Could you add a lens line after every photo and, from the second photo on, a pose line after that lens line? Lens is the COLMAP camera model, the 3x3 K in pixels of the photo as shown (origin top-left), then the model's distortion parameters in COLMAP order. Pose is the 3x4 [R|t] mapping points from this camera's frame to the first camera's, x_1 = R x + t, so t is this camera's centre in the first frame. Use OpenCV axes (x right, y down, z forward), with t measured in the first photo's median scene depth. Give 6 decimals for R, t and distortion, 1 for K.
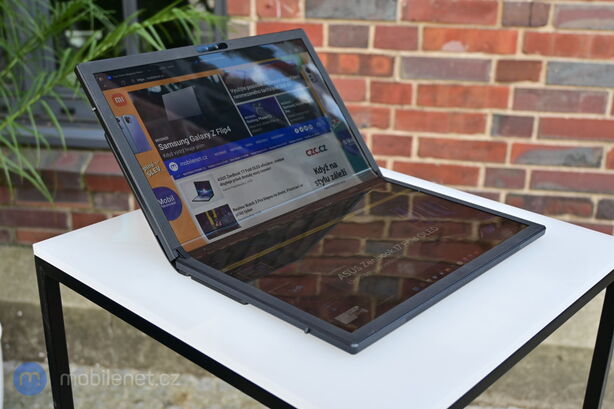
lens RADIAL K [[756.7, 0, 307.0], [0, 756.7, 204.5], [0, 0, 1]] dist [0.002398, -0.001929]
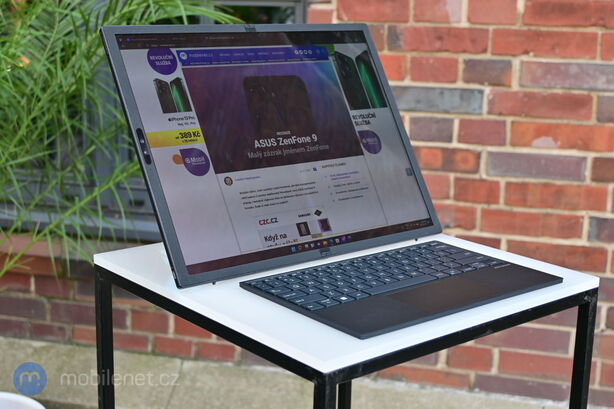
lens RADIAL K [[951.9, 0, 307.0], [0, 951.9, 204.5], [0, 0, 1]] dist [0.001174, 0.021191]
pose [[0.990728, 0.031718, -0.132109, 0.061054], [-0.052978, 0.985584, -0.160676, 0.067911], [0.125108, 0.166185, 0.978126, -0.161387]]
